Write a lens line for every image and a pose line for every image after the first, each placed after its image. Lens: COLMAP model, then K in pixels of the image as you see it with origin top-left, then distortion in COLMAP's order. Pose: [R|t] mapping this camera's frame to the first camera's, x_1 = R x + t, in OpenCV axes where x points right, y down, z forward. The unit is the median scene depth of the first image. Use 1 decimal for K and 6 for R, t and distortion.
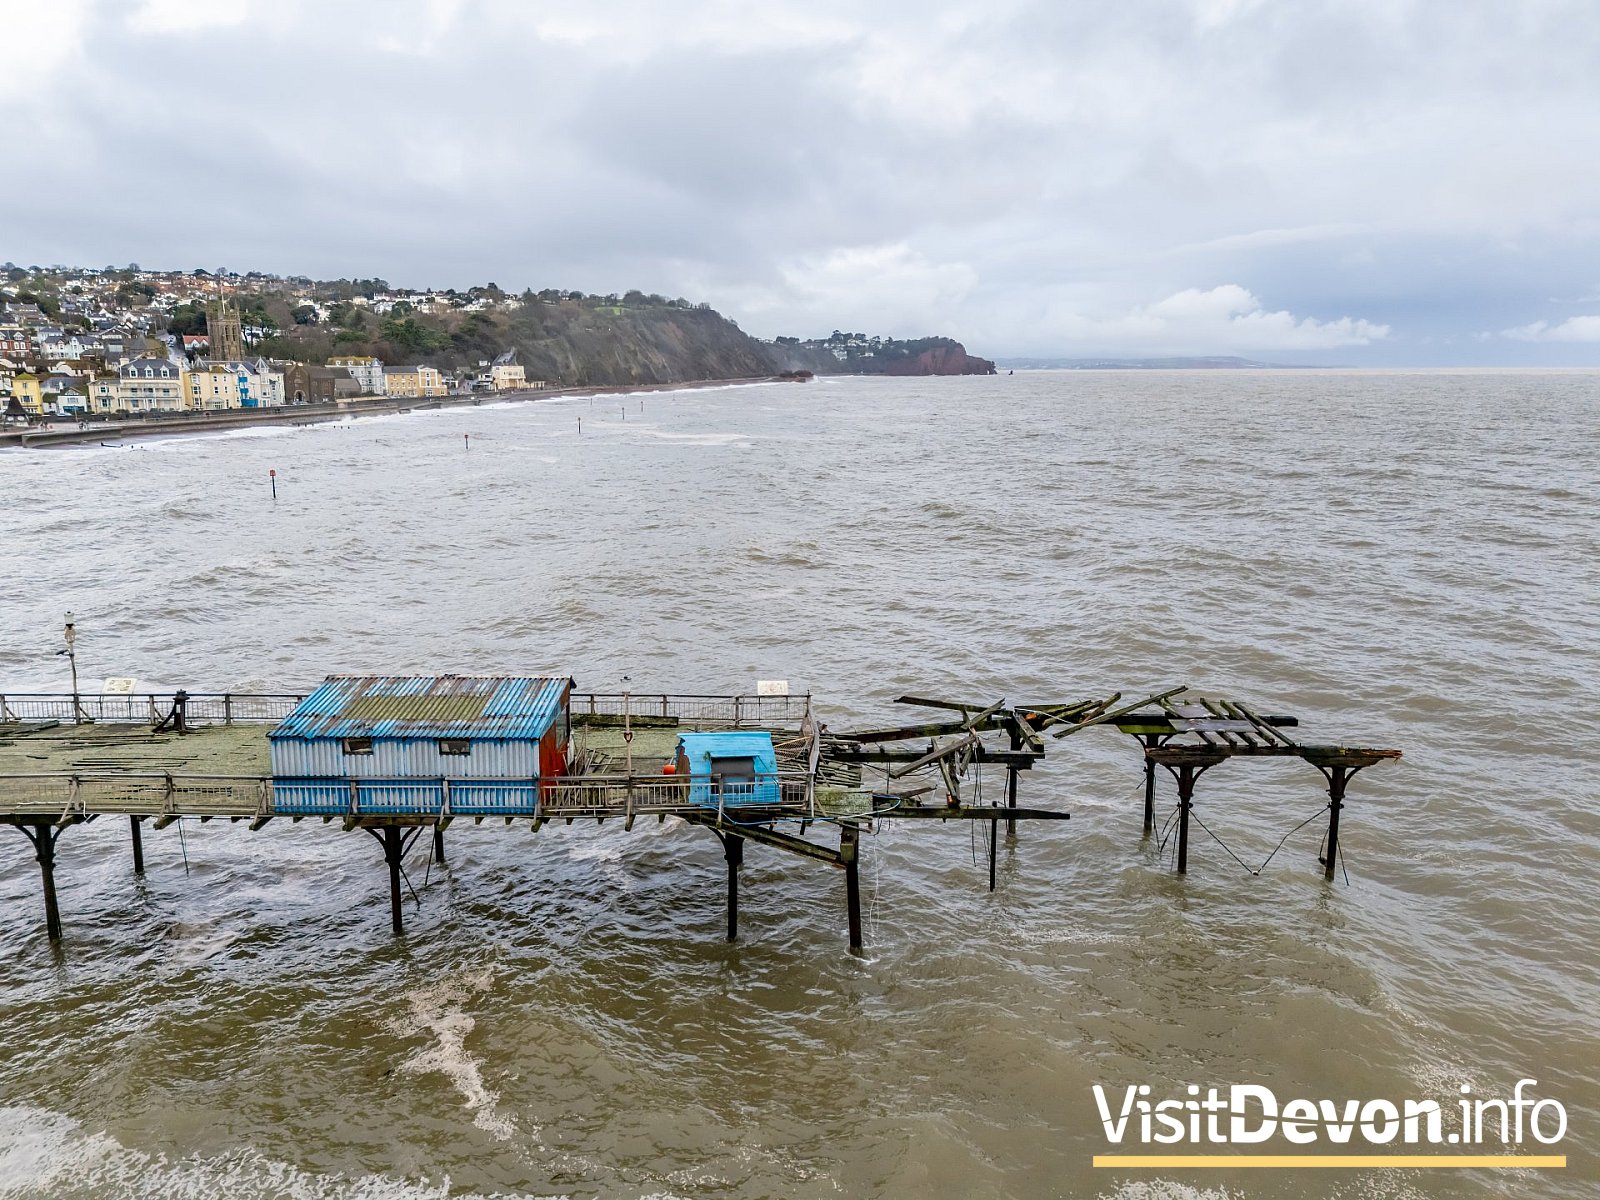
lens RADIAL K [[1140.8, 0, 800.0], [0, 1140.8, 600.0], [0, 0, 1]] dist [0.007955, -0.003150]
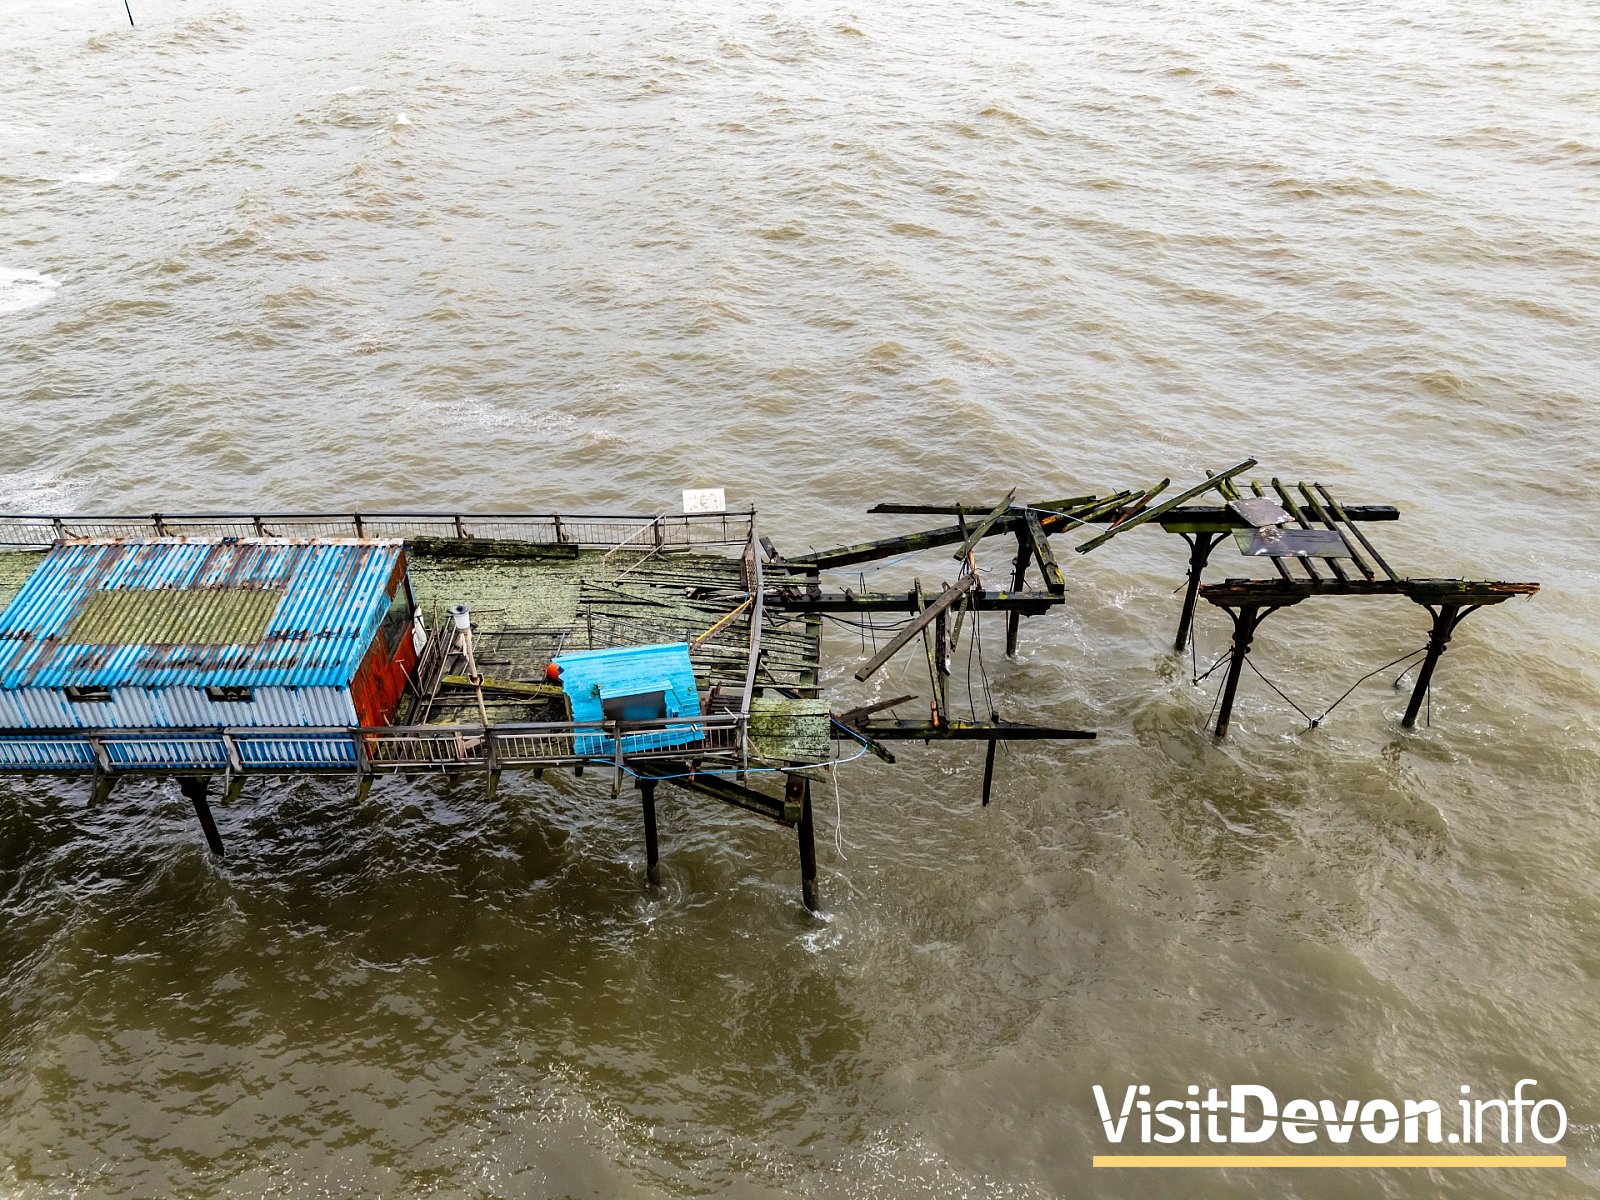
lens RADIAL K [[1157.1, 0, 800.0], [0, 1157.1, 600.0], [0, 0, 1]] dist [0.027455, -0.003429]
pose [[0.999911, -0.009117, 0.009789, 0.031691], [0.004592, 0.921251, 0.388942, -0.159880], [-0.012564, -0.388863, 0.921210, 0.294035]]
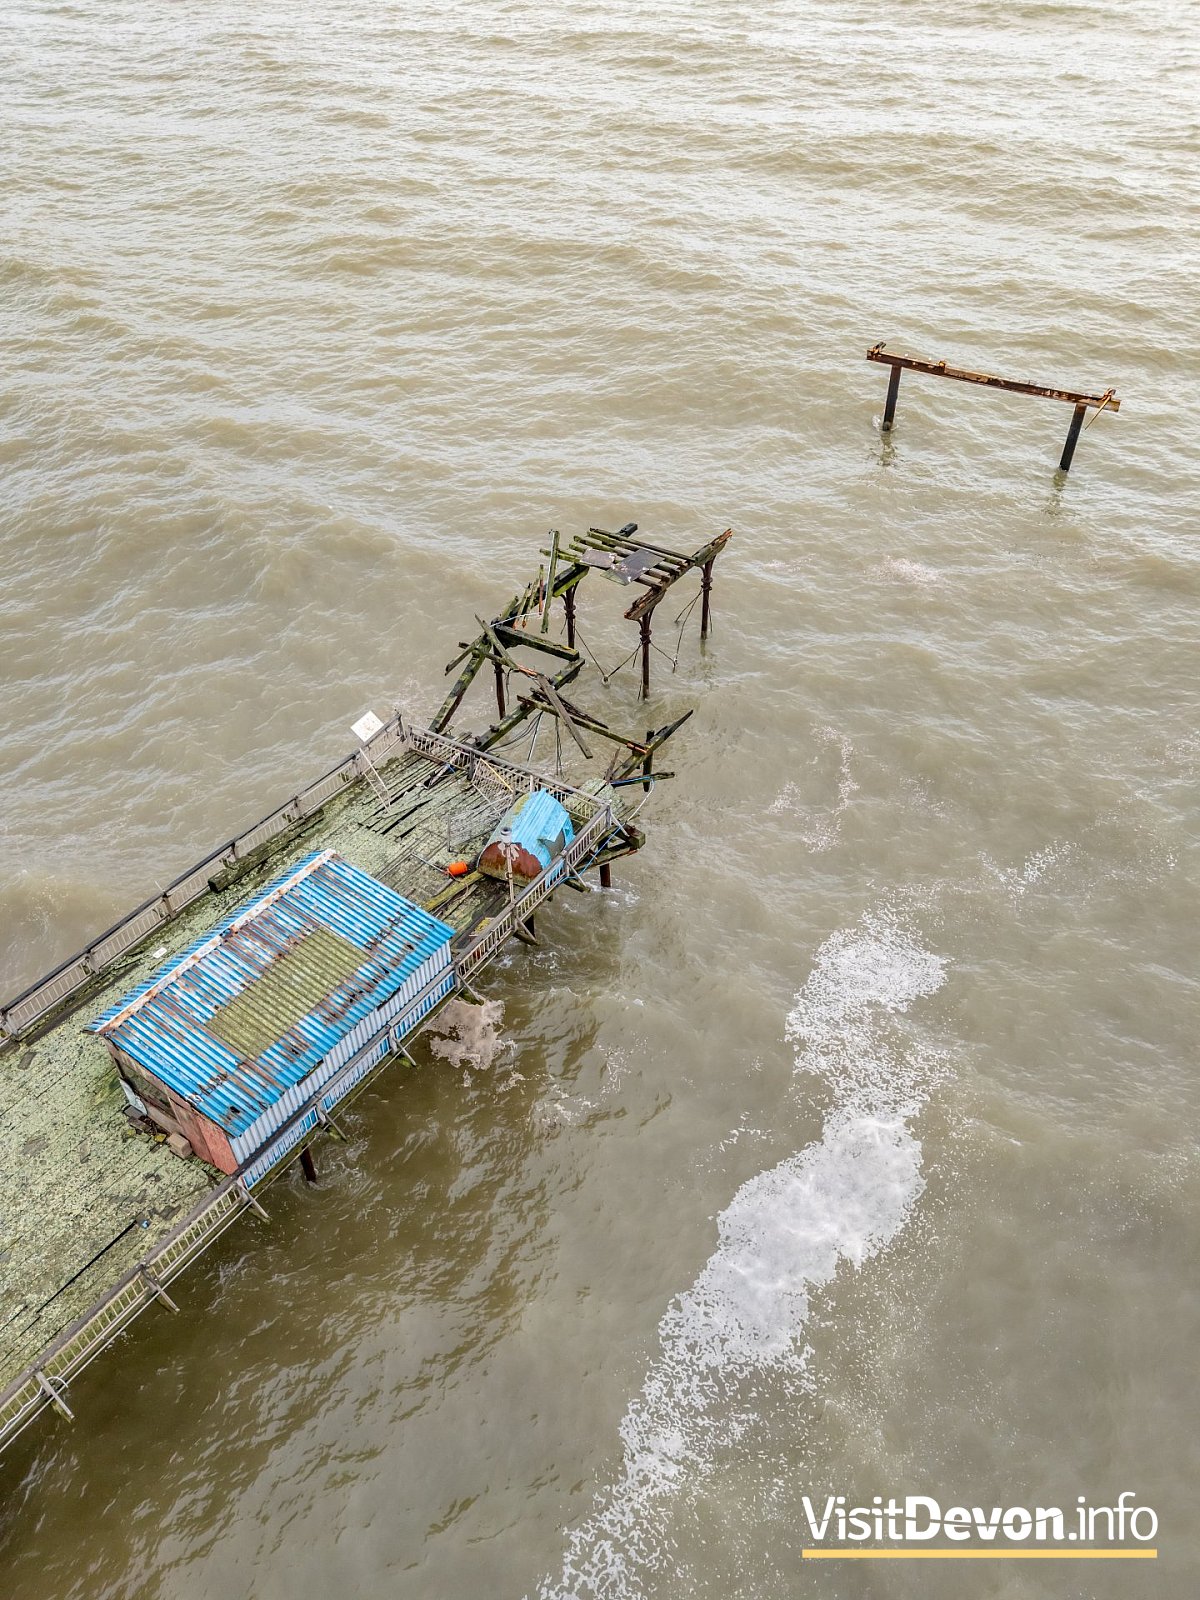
lens RADIAL K [[1140.8, 0, 600.0], [0, 1140.8, 800.0], [0, 0, 1]] dist [0.007955, -0.003150]
pose [[0.567872, -0.546072, 0.615895, -0.548307], [0.175608, 0.811396, 0.557494, -0.378970], [-0.804166, -0.208429, 0.556664, 0.320229]]
